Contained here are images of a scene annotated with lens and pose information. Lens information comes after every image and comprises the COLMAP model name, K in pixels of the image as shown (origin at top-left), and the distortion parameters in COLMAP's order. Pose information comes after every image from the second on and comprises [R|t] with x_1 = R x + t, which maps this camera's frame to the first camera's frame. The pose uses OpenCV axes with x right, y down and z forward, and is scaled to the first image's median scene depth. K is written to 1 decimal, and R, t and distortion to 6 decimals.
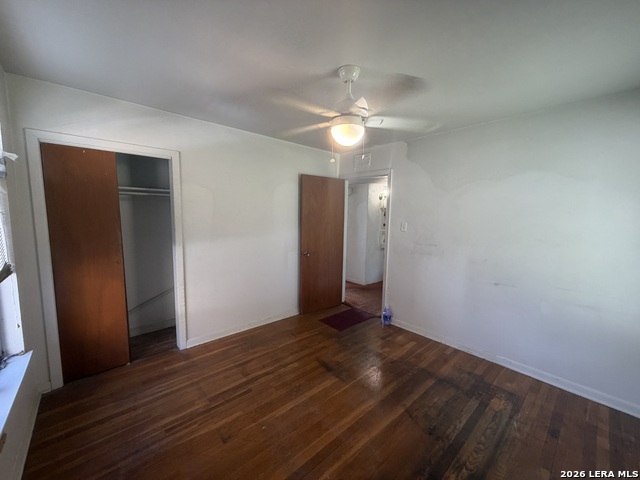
lens RADIAL K [[256.3, 0, 318.1], [0, 256.3, 240.1], [0, 0, 1]] dist [0.000307, 0.000082]
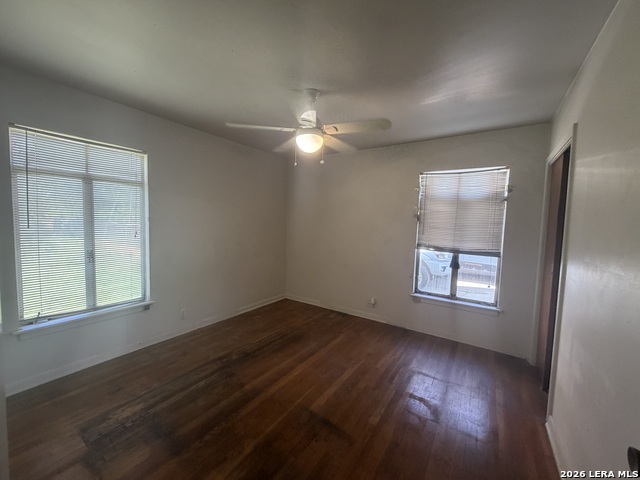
lens RADIAL K [[256.3, 0, 318.1], [0, 256.3, 240.1], [0, 0, 1]] dist [0.000307, 0.000082]
pose [[-0.966353, -0.029905, -0.255474, 0.325210], [-0.072201, 0.984824, 0.157826, -0.137157], [0.246877, 0.170961, -0.953847, 1.976182]]
